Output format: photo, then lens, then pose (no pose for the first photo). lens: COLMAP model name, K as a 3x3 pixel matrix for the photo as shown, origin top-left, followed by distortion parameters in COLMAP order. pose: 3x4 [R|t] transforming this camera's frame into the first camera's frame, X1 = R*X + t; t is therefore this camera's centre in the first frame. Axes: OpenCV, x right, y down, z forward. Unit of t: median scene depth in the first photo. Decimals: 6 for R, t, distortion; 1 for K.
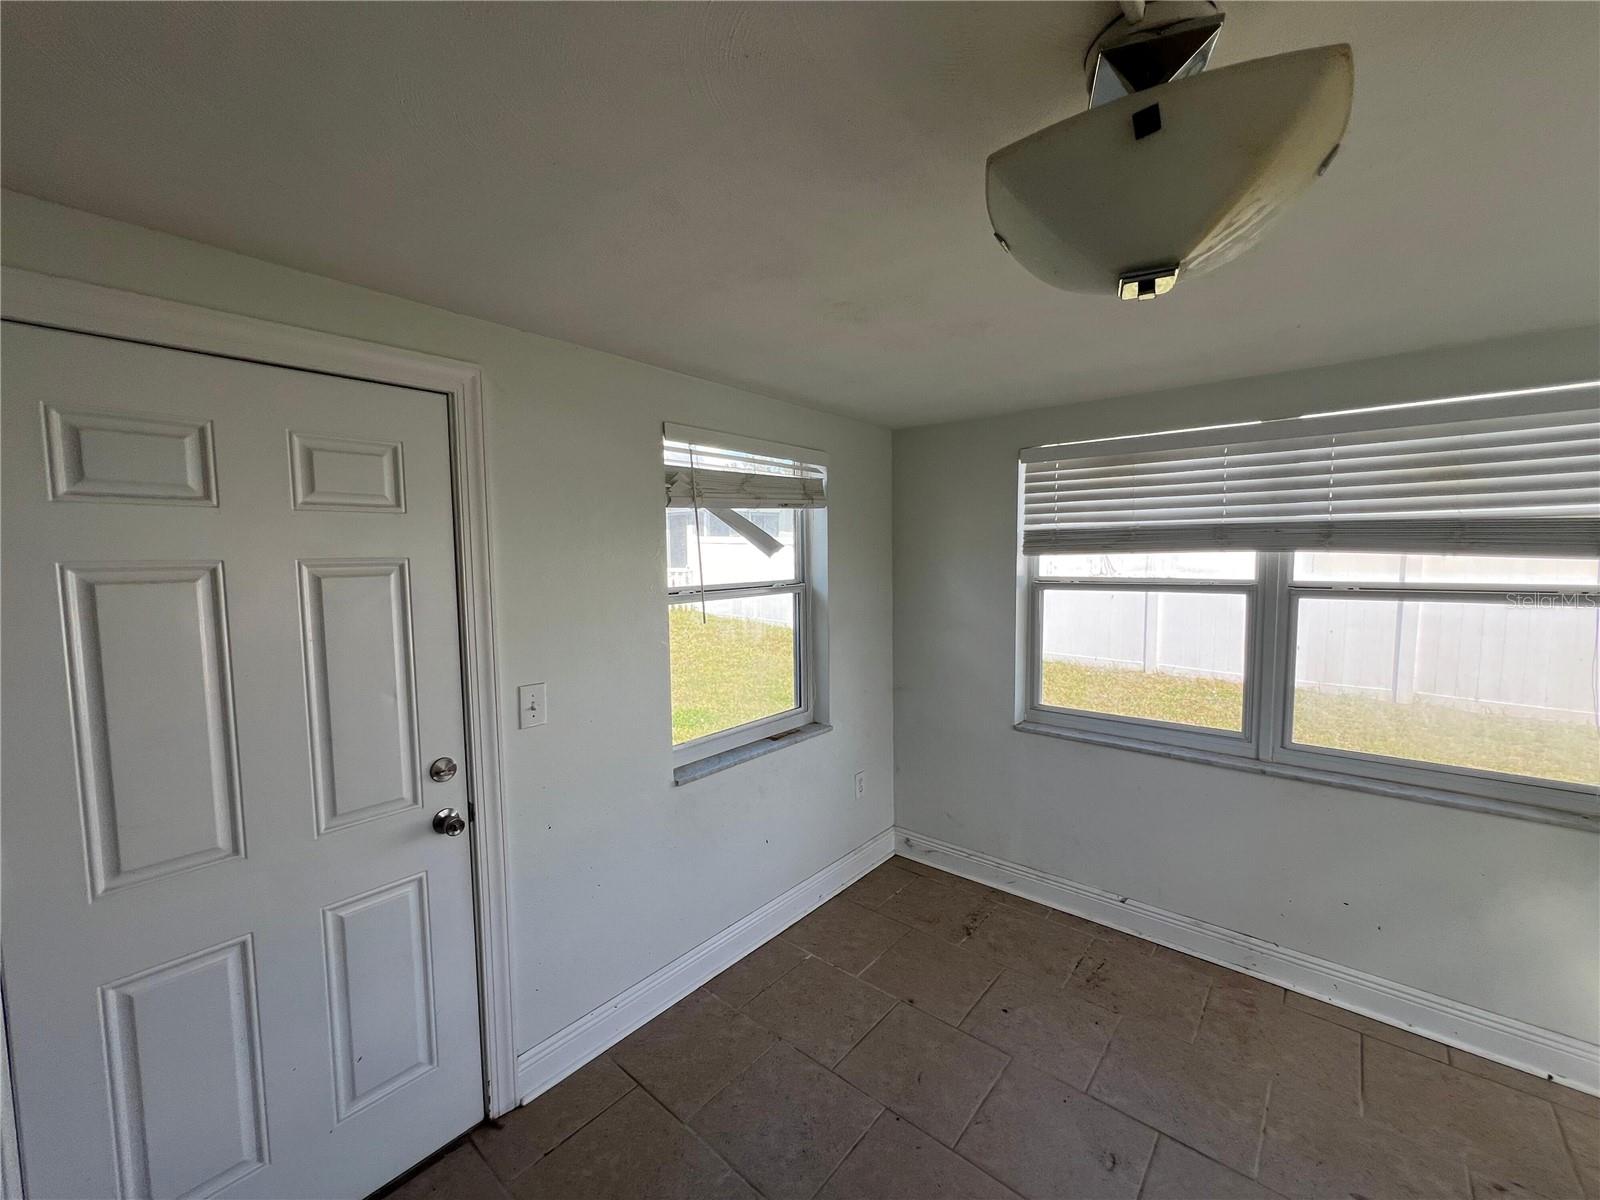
lens RADIAL K [[641.8, 0, 800.5], [0, 641.8, 601.0], [0, 0, 1]] dist [-0.003678, 0.001041]
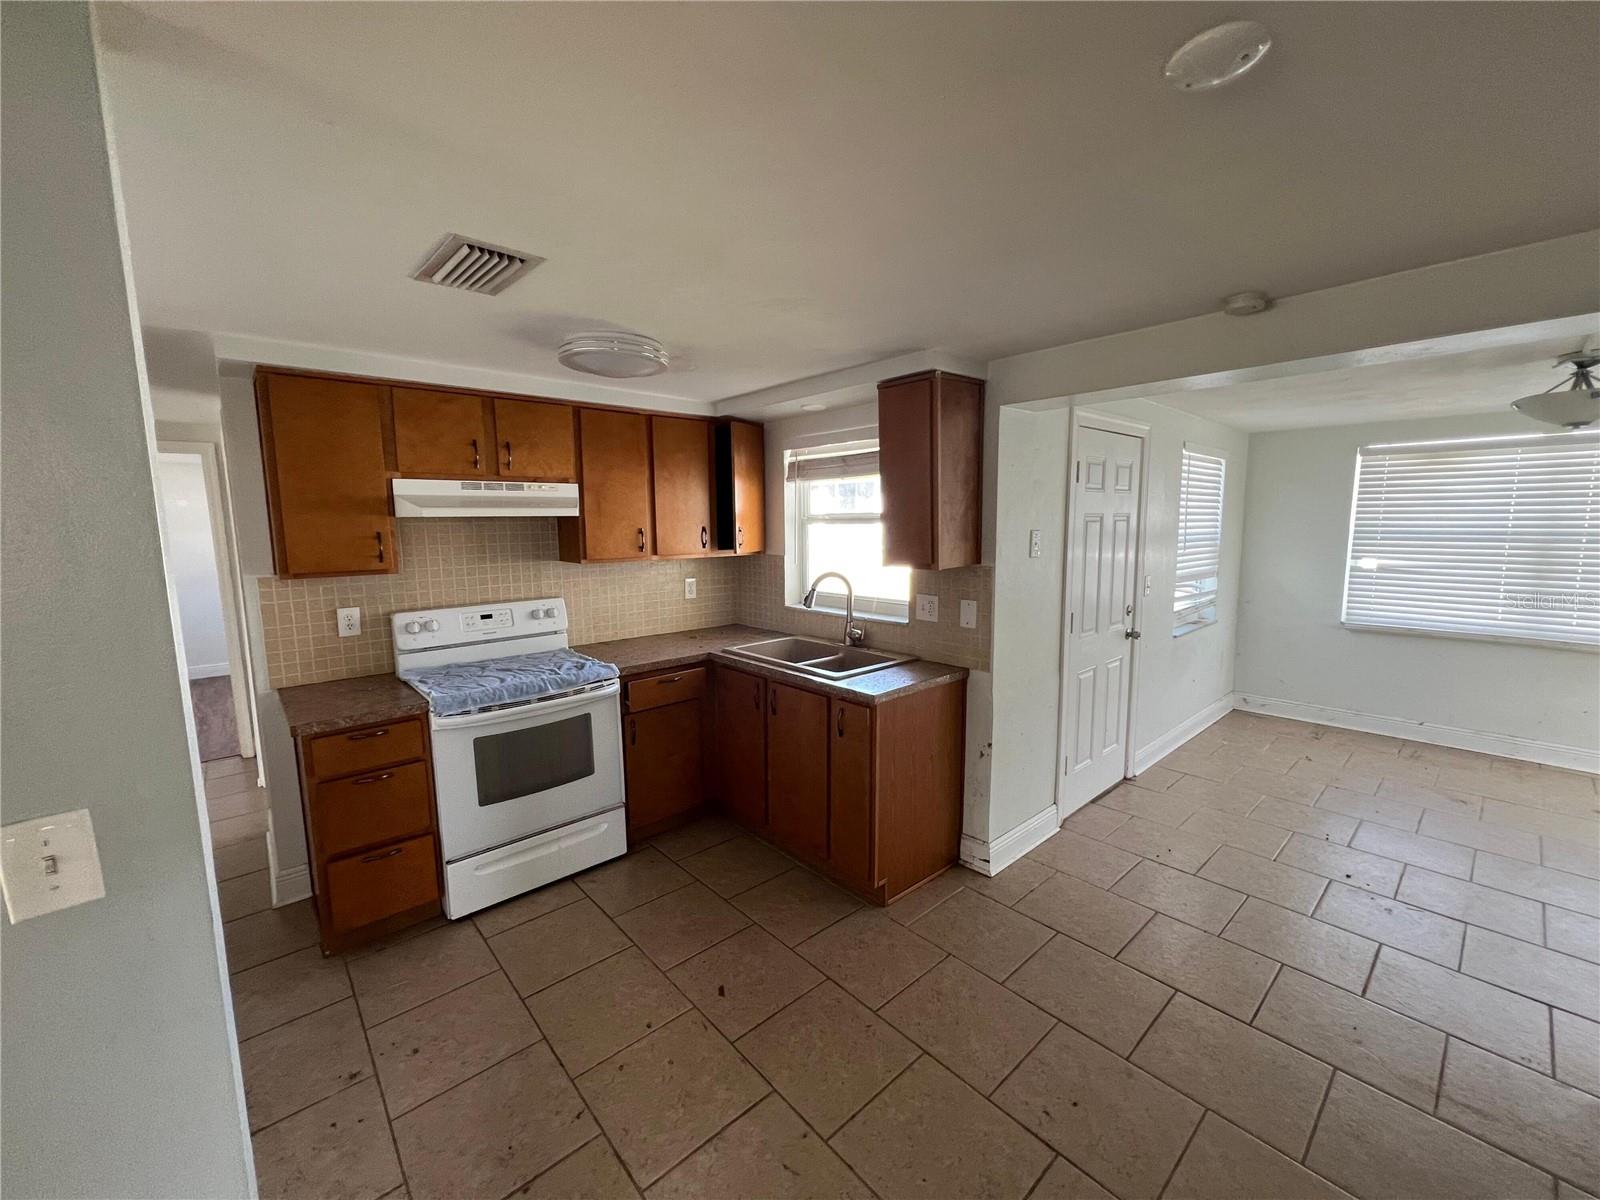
lens RADIAL K [[641.8, 0, 795.9], [0, 641.8, 595.5], [0, 0, 1]] dist [-0.003678, 0.001041]
pose [[0.991221, 0.016664, -0.131164, -1.000255], [-0.010629, 0.998858, 0.046582, 0.088031], [0.131791, -0.044779, 0.990266, -0.942611]]
